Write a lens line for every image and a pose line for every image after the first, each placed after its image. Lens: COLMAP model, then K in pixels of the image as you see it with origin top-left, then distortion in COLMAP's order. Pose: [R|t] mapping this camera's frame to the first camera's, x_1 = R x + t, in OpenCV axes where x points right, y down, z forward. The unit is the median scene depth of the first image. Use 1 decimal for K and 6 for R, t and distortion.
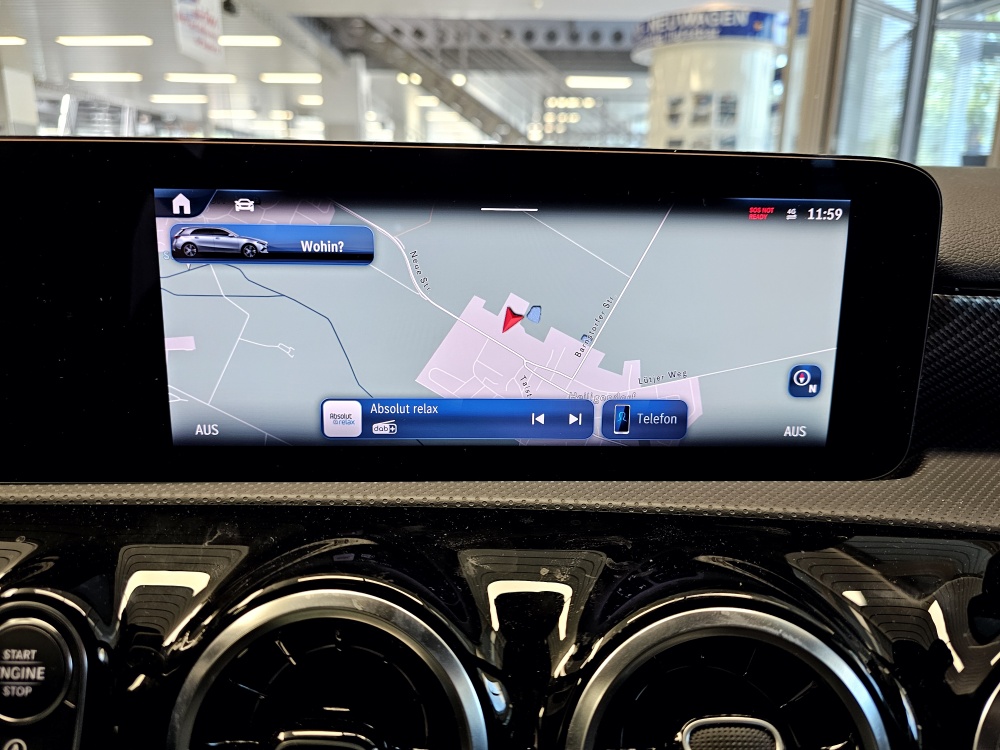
lens RADIAL K [[700.3, 0, 493.2], [0, 700.3, 375.6], [0, 0, 1]] dist [-0.010345, -0.003522]
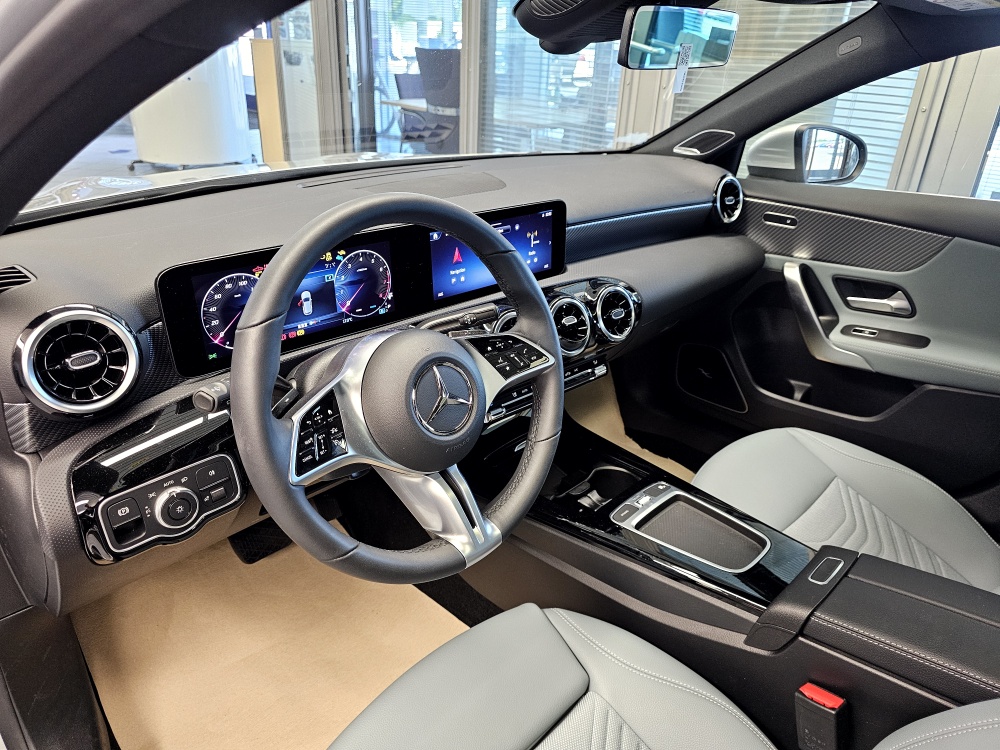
lens RADIAL K [[676.9, 0, 500.0], [0, 676.9, 375.0], [0, 0, 1]] dist [0.065240, -0.053251]
pose [[0.734748, -0.282535, 0.616700, -2.653997], [0.146938, 0.953836, 0.261927, -0.435047], [-0.662234, -0.101834, 0.742345, -2.049389]]
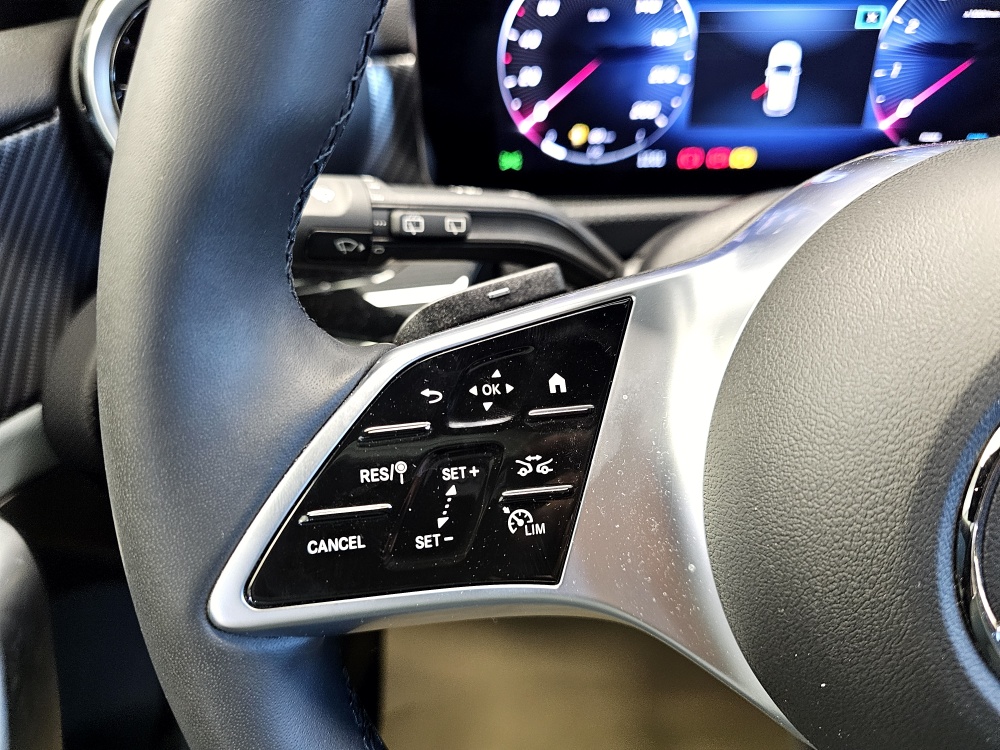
lens RADIAL K [[715.8, 0, 502.4], [0, 715.8, 371.6], [0, 0, 1]] dist [-0.001480, -0.041267]
pose [[0.996142, 0.010158, -0.087164, -1.611515], [0.015976, 0.955685, 0.293957, 0.065407], [0.086288, -0.294215, 0.951836, -0.384683]]
